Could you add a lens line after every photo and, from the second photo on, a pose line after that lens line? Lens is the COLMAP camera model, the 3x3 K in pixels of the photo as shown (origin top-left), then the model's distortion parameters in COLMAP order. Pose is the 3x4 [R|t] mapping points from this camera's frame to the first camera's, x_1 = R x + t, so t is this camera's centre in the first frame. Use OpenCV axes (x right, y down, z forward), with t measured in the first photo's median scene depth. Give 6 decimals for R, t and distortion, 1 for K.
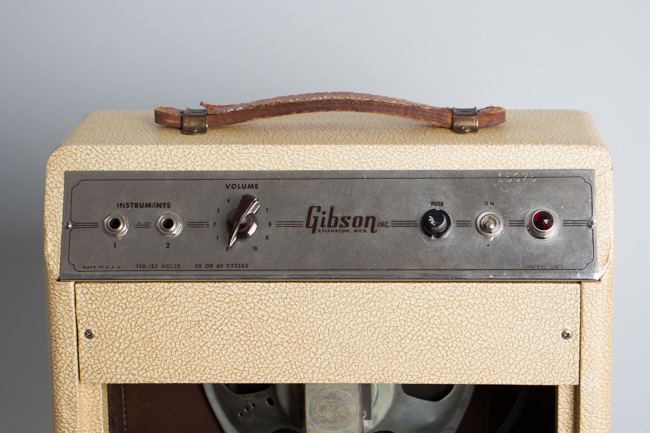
lens RADIAL K [[1435.7, 0, 326.7], [0, 1435.7, 211.4], [0, 0, 1]] dist [0.221555, 0.000000]
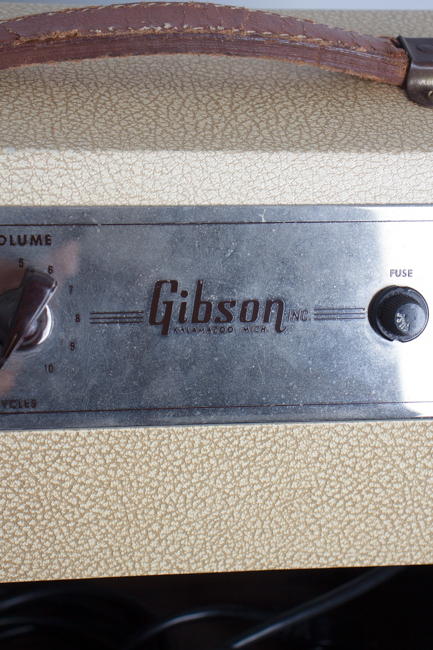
lens RADIAL K [[1435.7, 0, 218.1], [0, 1435.7, 322.7], [0, 0, 1]] dist [0.221555, 0.000000]
pose [[0.984522, -0.024465, 0.173546, -0.077857], [-0.032164, 0.948171, 0.316129, -0.149004], [-0.172286, -0.316818, 0.932708, 0.516267]]
